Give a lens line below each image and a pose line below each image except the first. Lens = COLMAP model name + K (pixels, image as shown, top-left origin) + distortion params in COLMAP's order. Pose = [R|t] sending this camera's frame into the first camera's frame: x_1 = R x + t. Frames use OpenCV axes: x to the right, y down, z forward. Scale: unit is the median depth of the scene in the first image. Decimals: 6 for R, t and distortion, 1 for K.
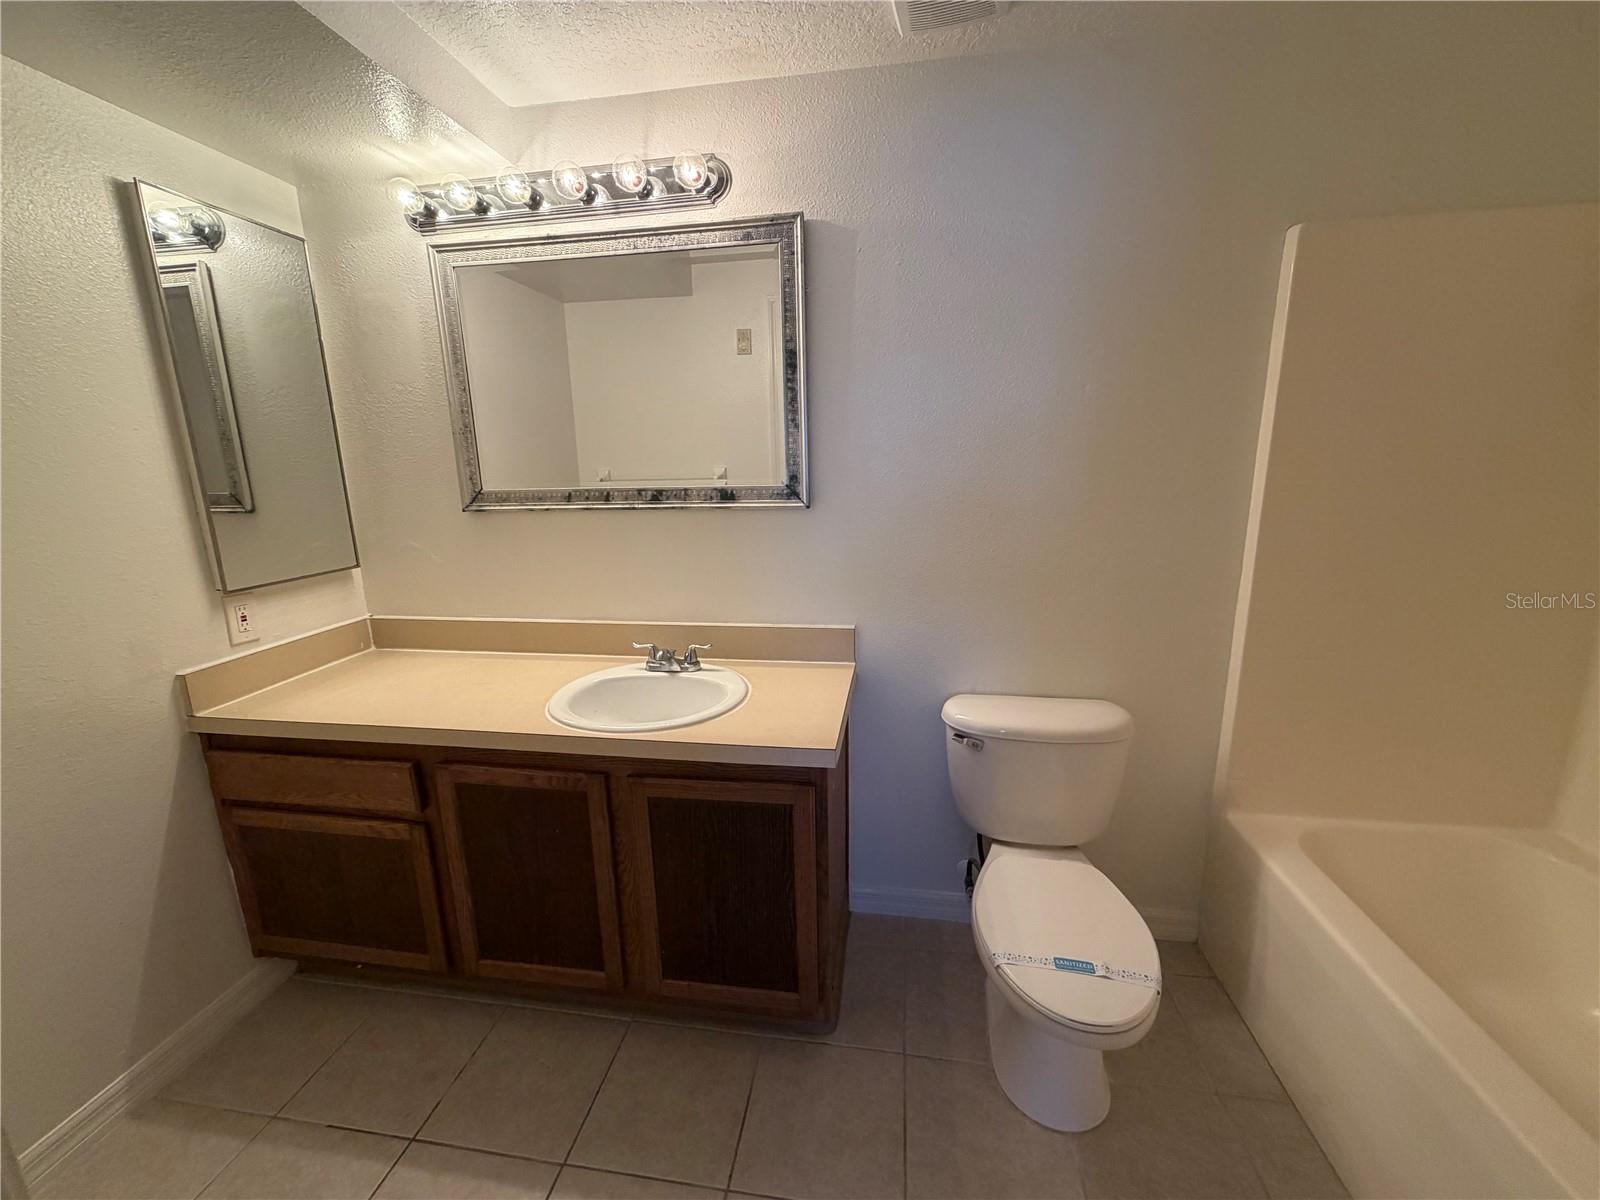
lens RADIAL K [[642.3, 0, 800.0], [0, 642.3, 600.0], [0, 0, 1]] dist [-0.000521, -0.000090]
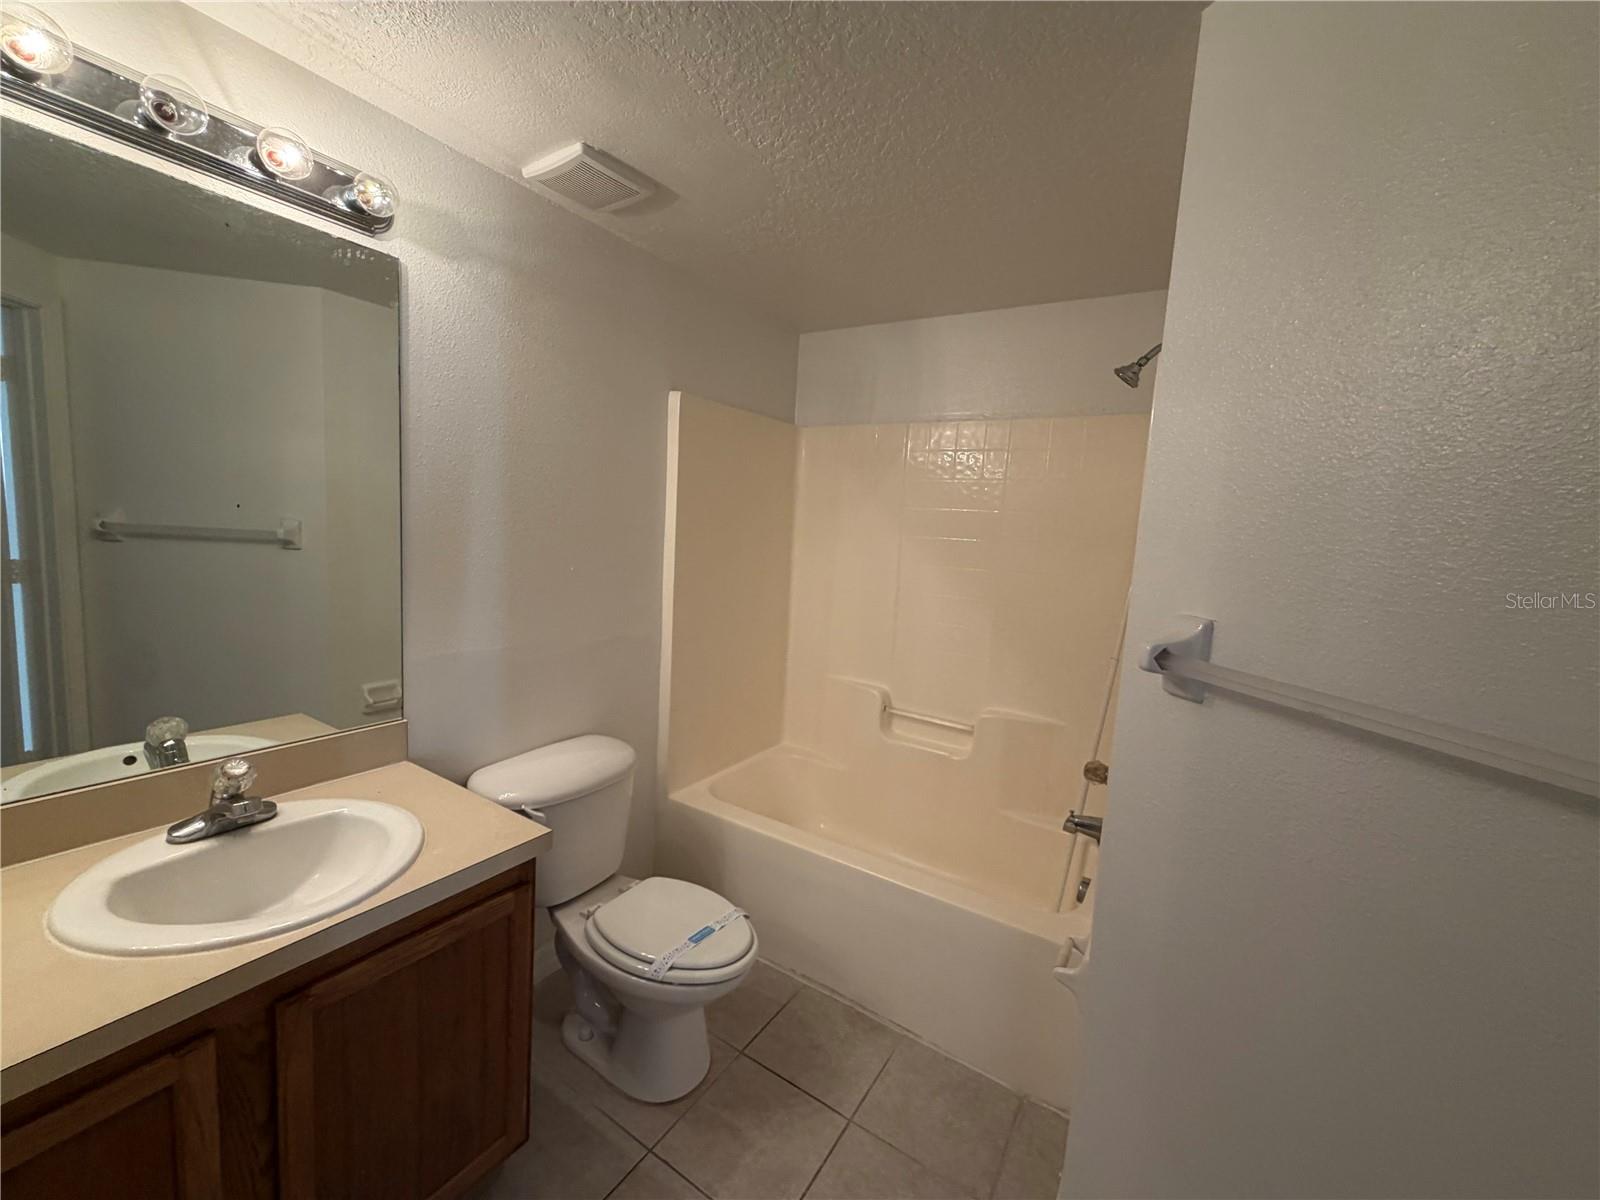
lens RADIAL K [[636.9, 0, 800.0], [0, 636.9, 600.0], [0, 0, 1]] dist [-0.005880, -0.000189]
pose [[0.399593, -0.053805, 0.915112, -0.469116], [0.138984, 0.990292, -0.002463, -0.041379], [-0.906096, 0.128170, 0.403191, 0.151008]]
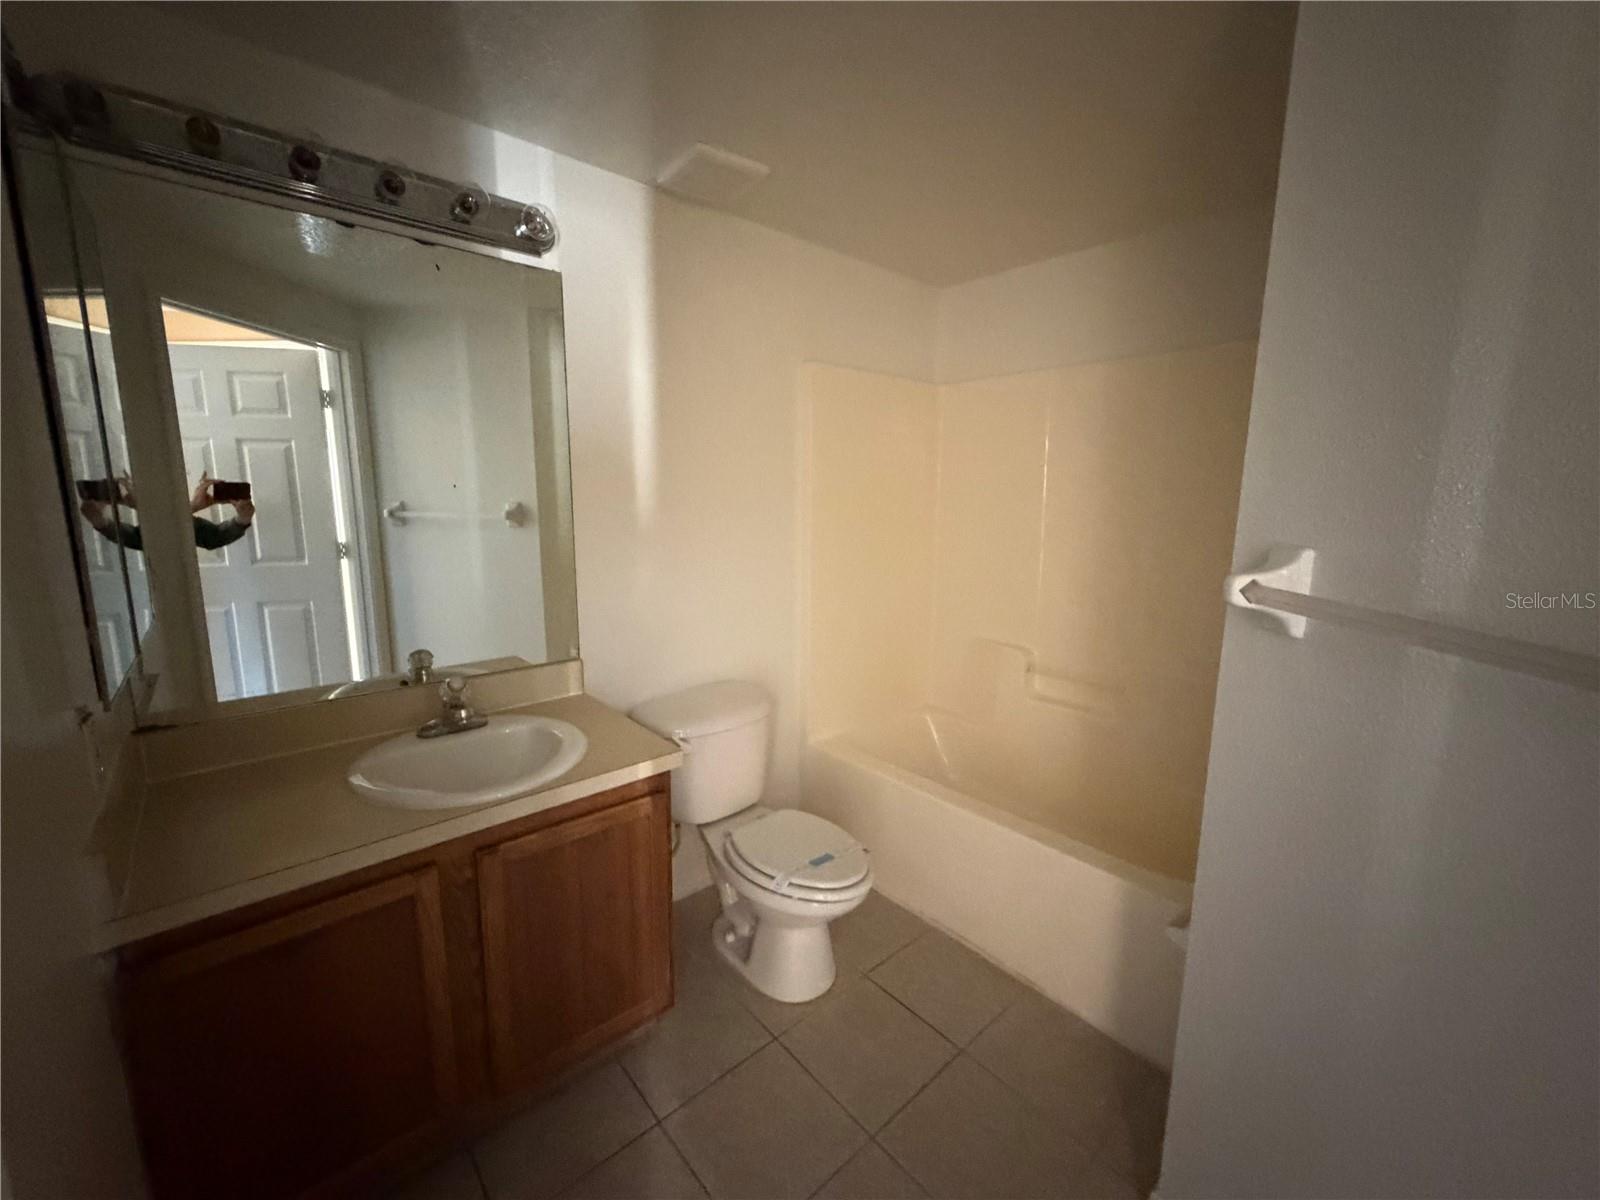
lens RADIAL K [[642.3, 0, 800.0], [0, 642.3, 600.0], [0, 0, 1]] dist [-0.000521, -0.000090]
pose [[0.639017, -0.100356, 0.762618, -0.471437], [0.146535, 0.989178, 0.007384, -0.008131], [-0.755106, 0.107032, 0.646807, 0.035094]]
